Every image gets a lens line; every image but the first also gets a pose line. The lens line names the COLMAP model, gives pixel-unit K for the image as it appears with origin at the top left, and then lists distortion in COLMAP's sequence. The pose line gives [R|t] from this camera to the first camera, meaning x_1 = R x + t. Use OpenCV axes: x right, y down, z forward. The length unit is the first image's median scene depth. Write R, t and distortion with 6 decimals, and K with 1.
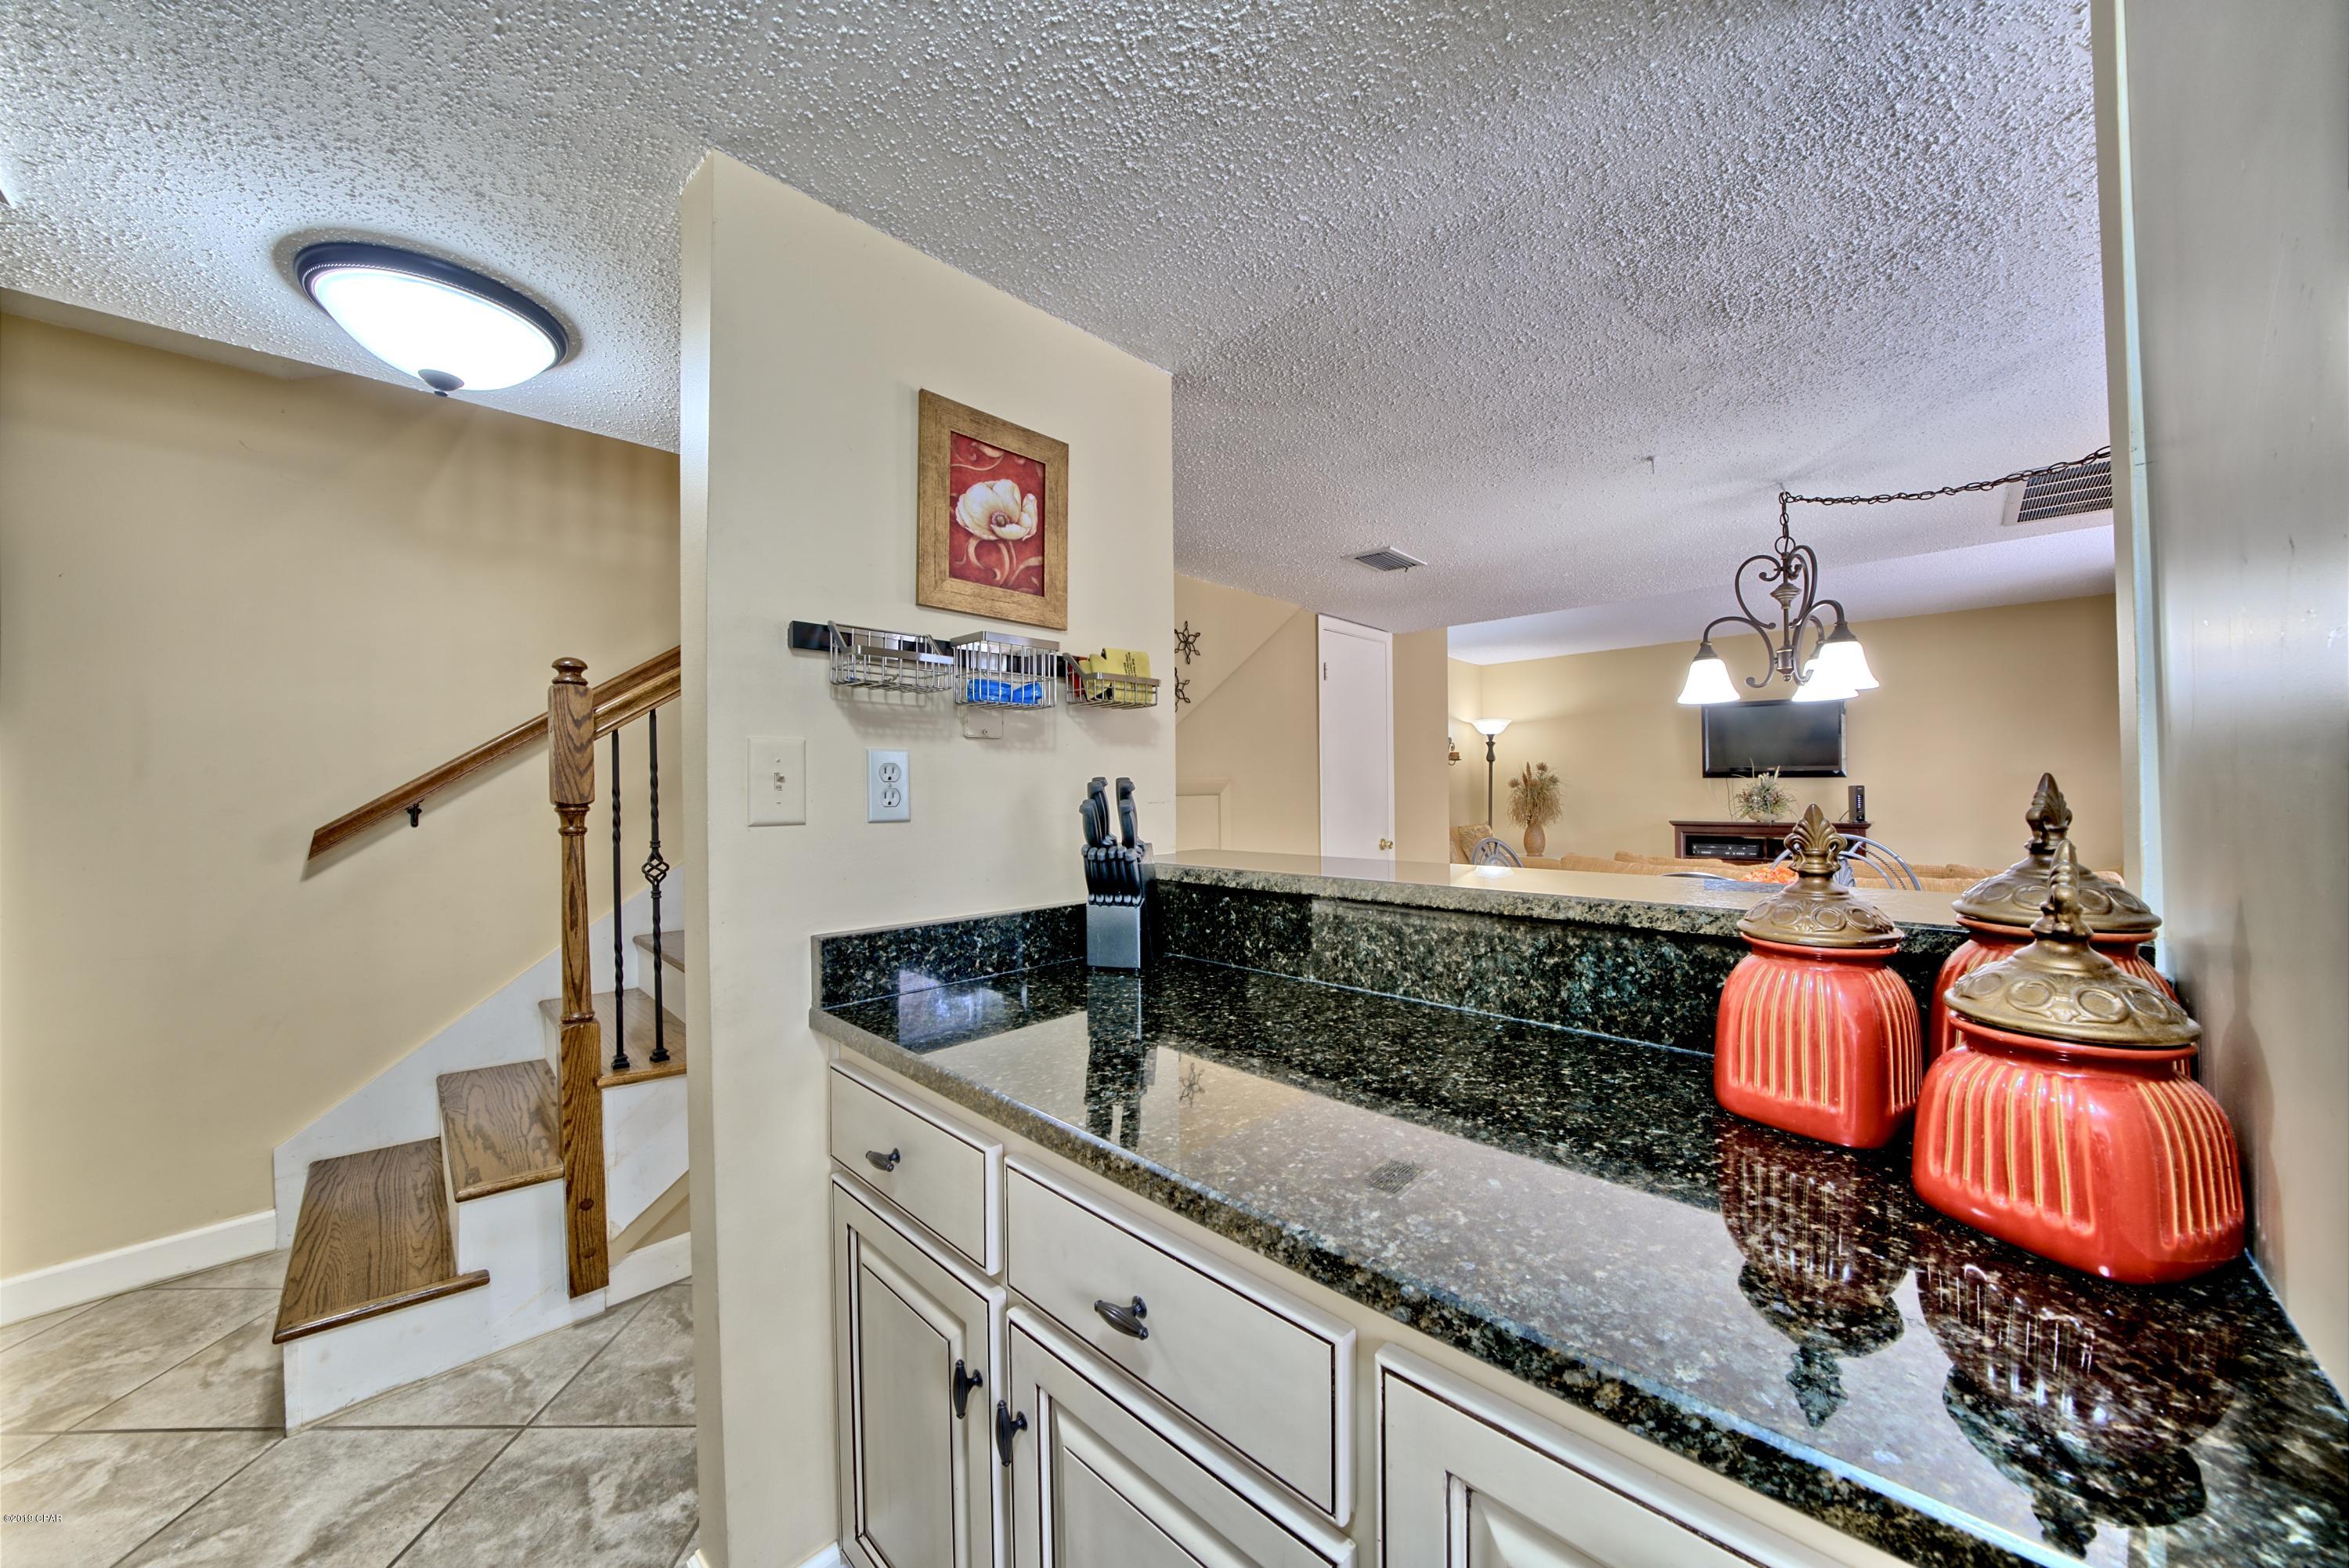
lens RADIAL K [[832.4, 0, 1183.2], [0, 832.4, 779.0], [0, 0, 1]] dist [0.000765, 0.000340]
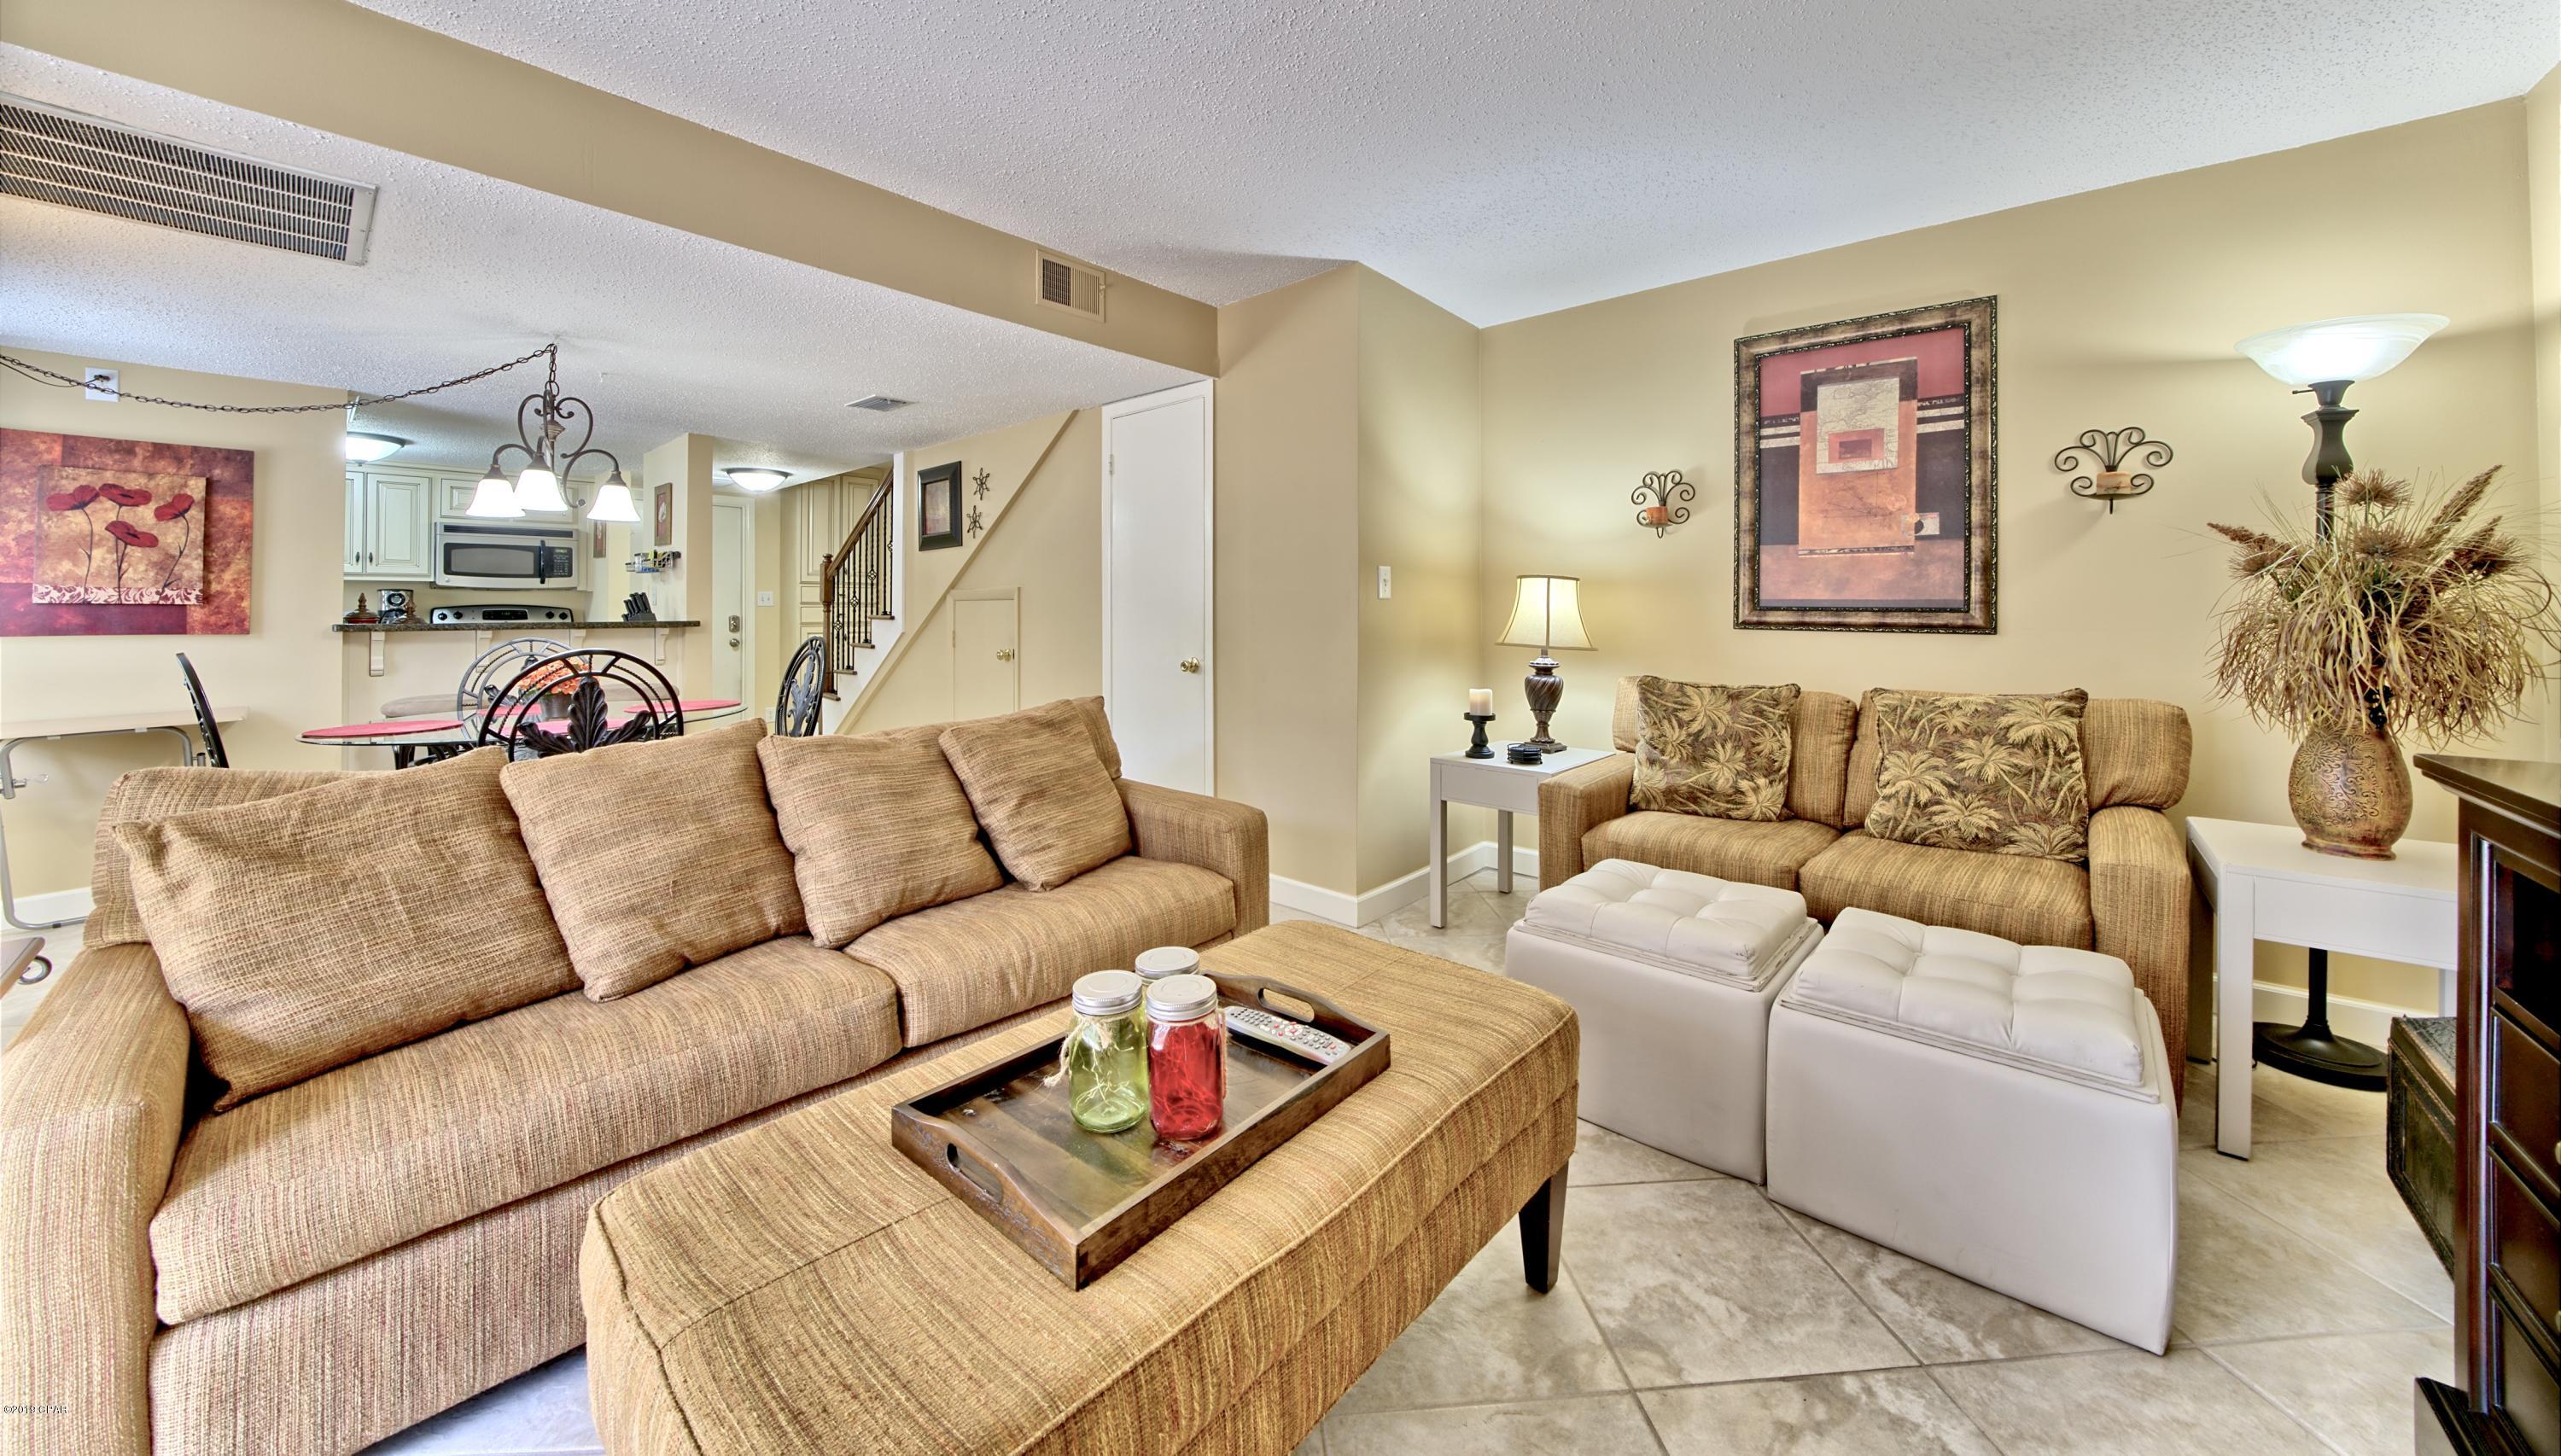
lens RADIAL K [[878.3, 0, 1270.1], [0, 878.3, 604.3], [0, 0, 1]] dist [-0.023976, 0.000063]
pose [[0.028850, 0.005023, -0.999571, 0.805403], [0.015539, 0.999864, 0.005473, 0.015208], [0.999463, -0.015690, 0.028768, 0.808486]]
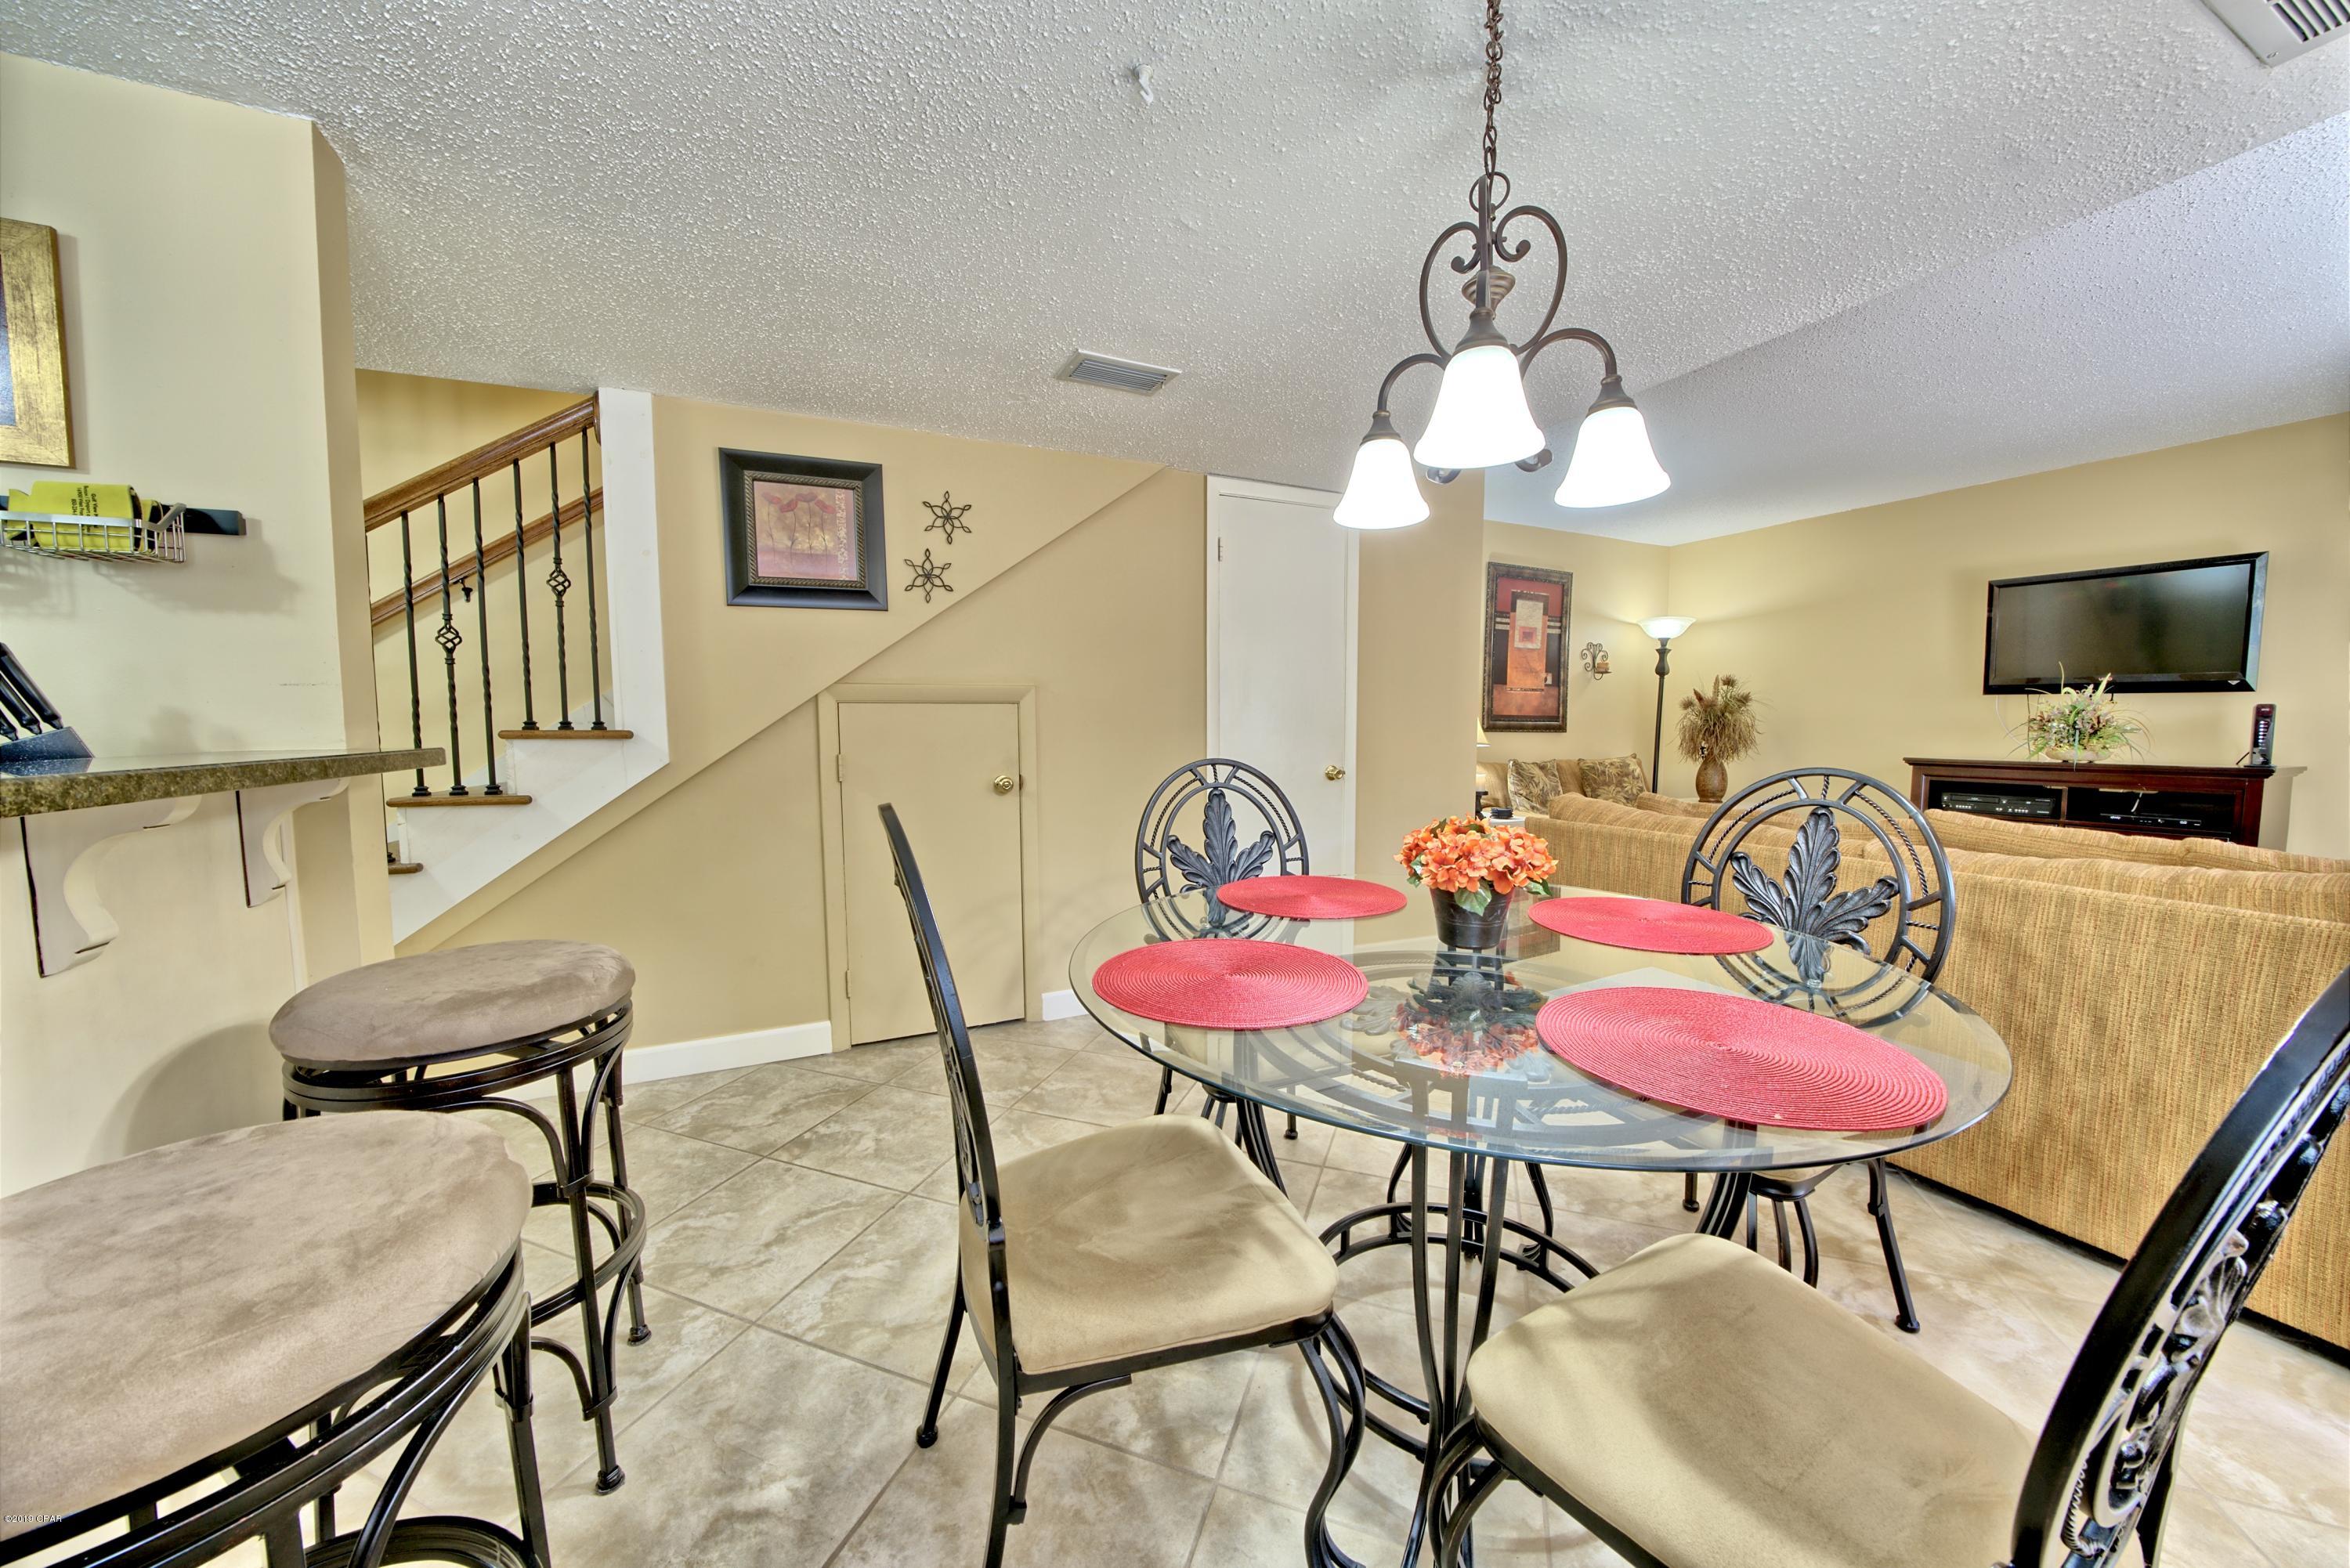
lens RADIAL K [[813.6, 0, 1165.9], [0, 813.6, 782.9], [0, 0, 1]] dist [-0.025453, 0.002603]
pose [[0.921924, 0.040040, -0.385295, 0.302111], [-0.004540, 0.995692, 0.092609, 0.013873], [0.387343, -0.083629, 0.918135, 0.181242]]
